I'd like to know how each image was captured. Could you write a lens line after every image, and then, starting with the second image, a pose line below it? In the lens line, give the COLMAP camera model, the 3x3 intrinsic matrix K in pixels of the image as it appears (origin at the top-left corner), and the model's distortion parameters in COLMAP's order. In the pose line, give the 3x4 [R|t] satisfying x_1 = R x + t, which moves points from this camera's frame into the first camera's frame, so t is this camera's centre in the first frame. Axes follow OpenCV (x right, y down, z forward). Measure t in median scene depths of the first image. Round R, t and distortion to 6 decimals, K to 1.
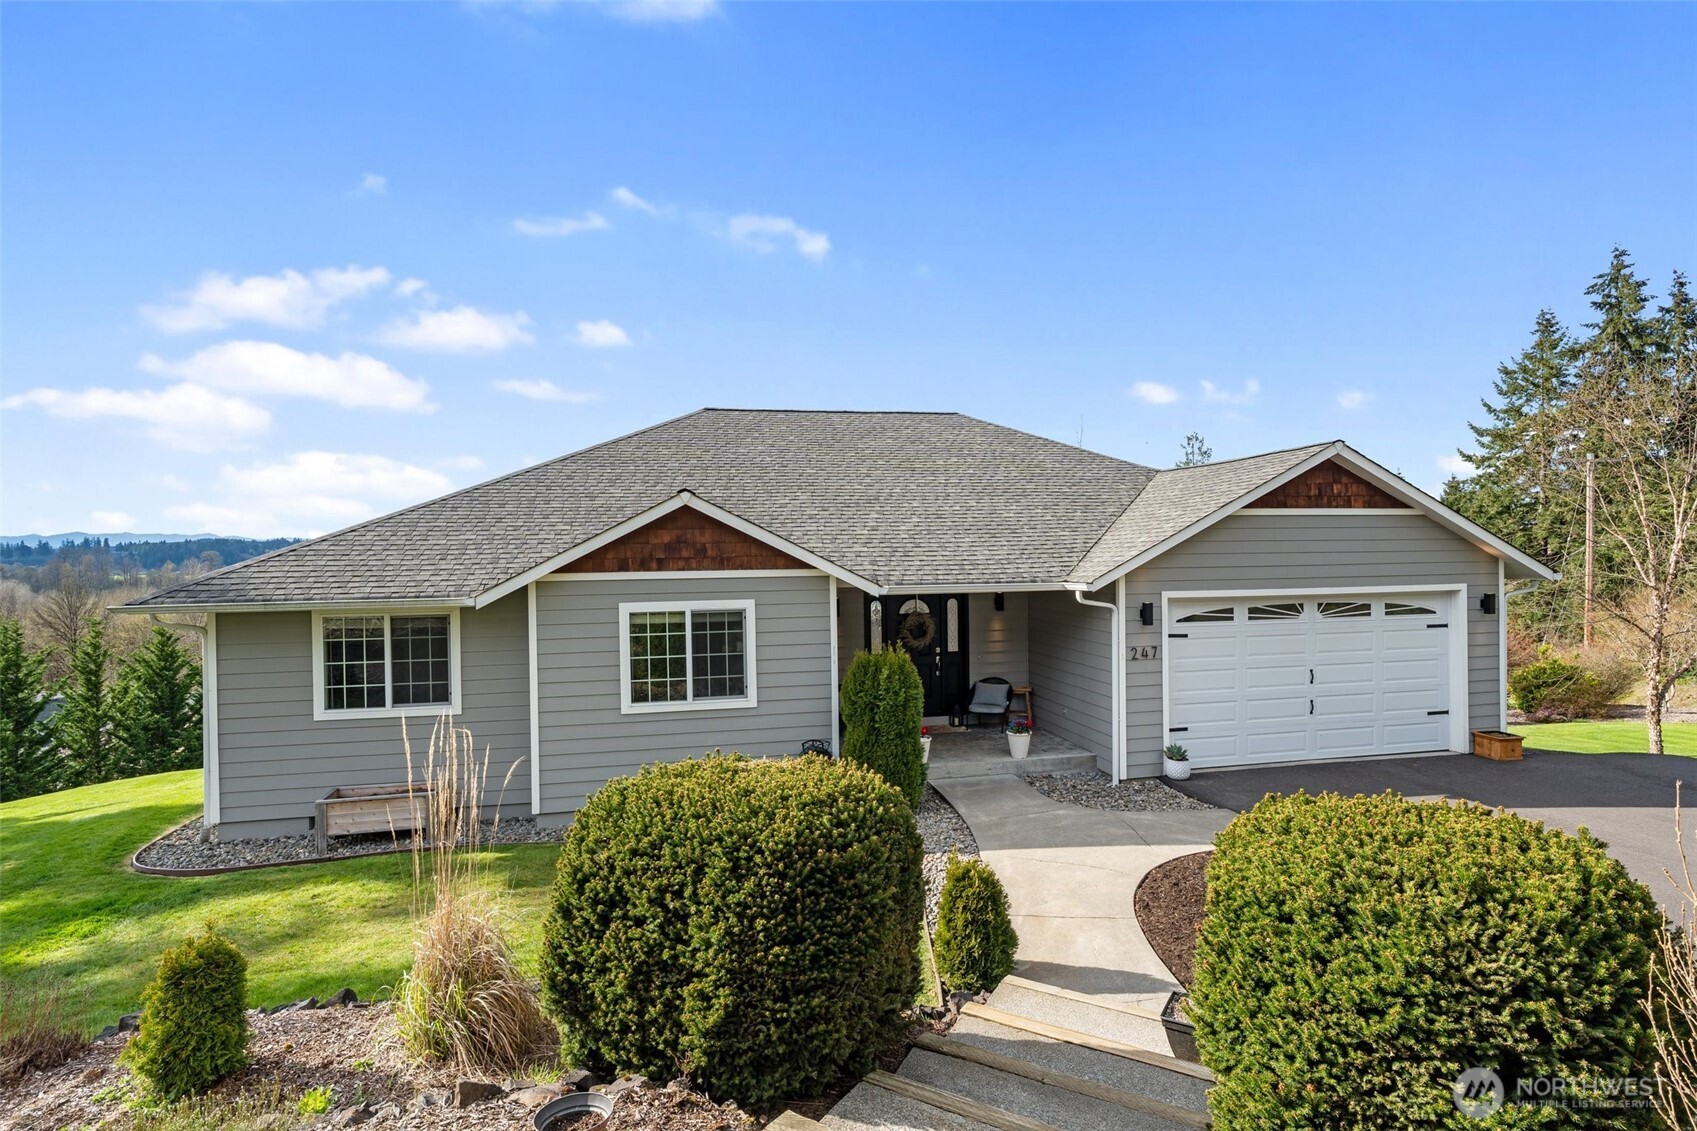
lens RADIAL K [[885.4, 0, 844.0], [0, 885.4, 574.5], [0, 0, 1]] dist [-0.003845, 0.000574]
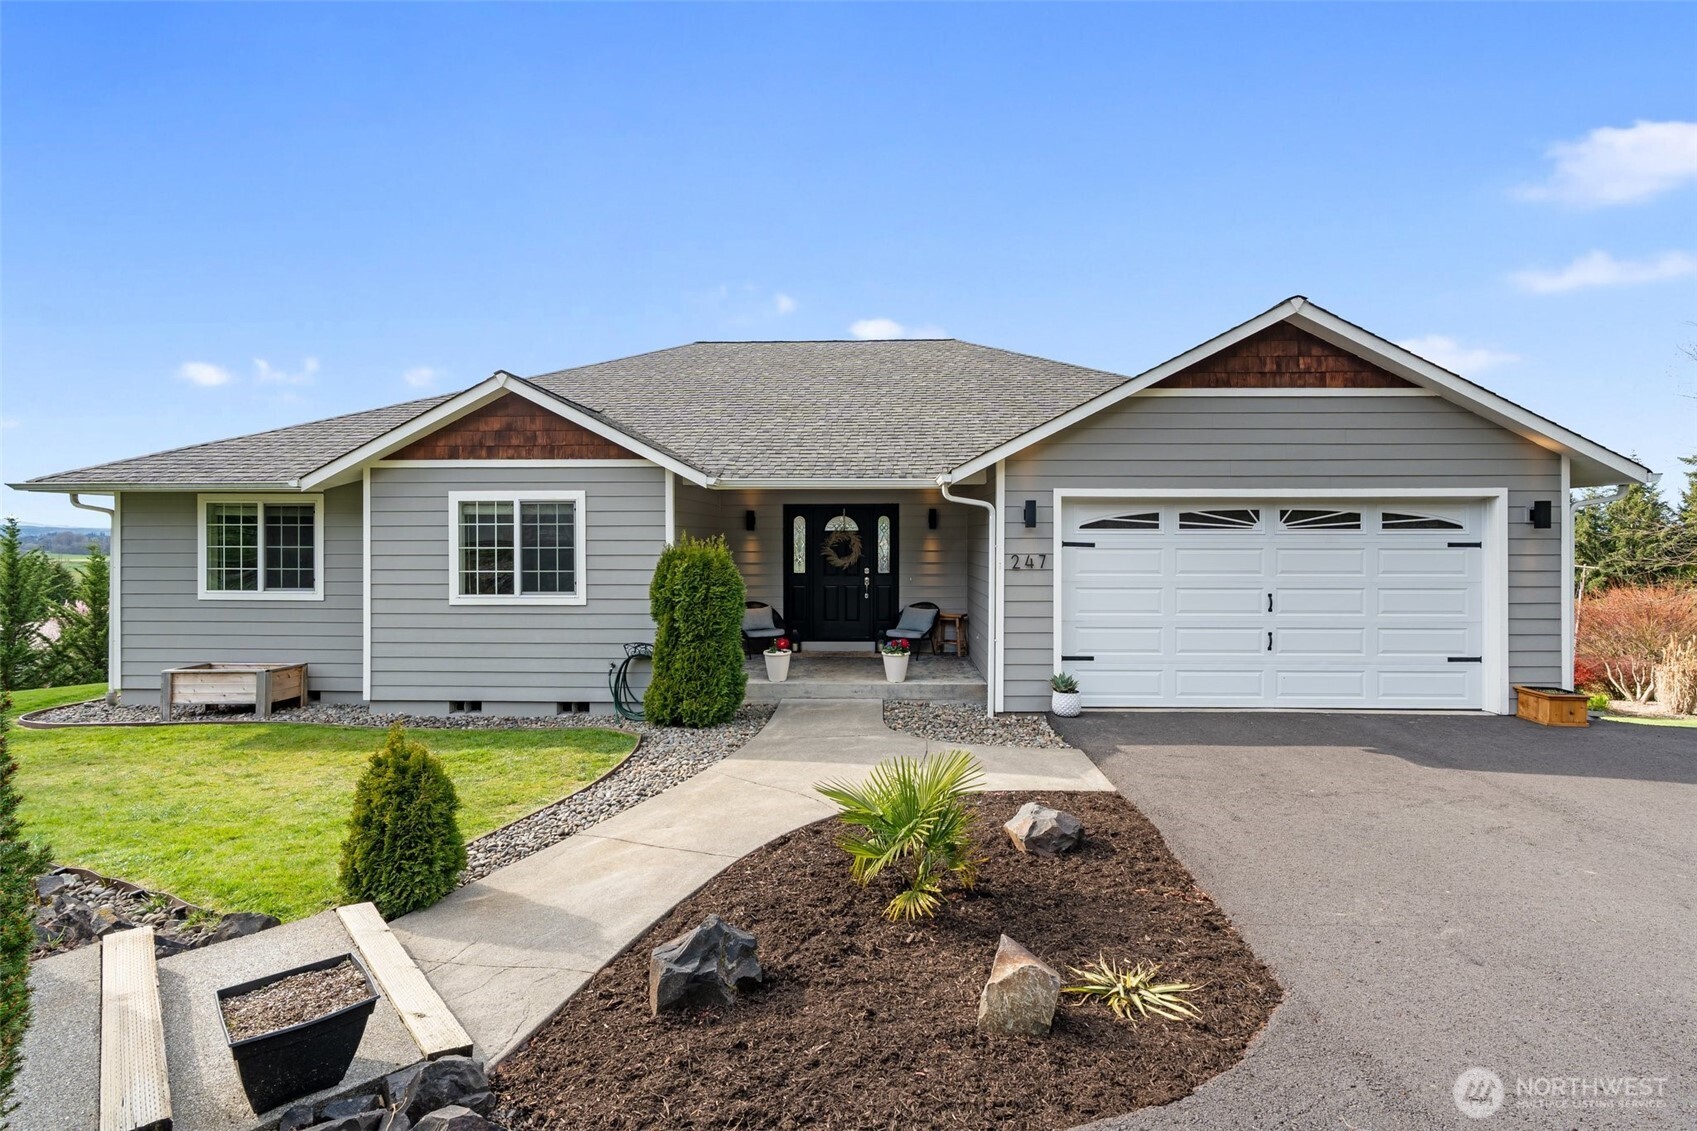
lens RADIAL K [[775.4, 0, 854.3], [0, 775.4, 550.7], [0, 0, 1]] dist [-0.001341, -0.000060]
pose [[0.970242, 0.017744, -0.241486, 0.360521], [-0.020447, 0.999753, -0.008690, 0.088817], [0.241272, 0.013370, 0.970365, 0.254051]]
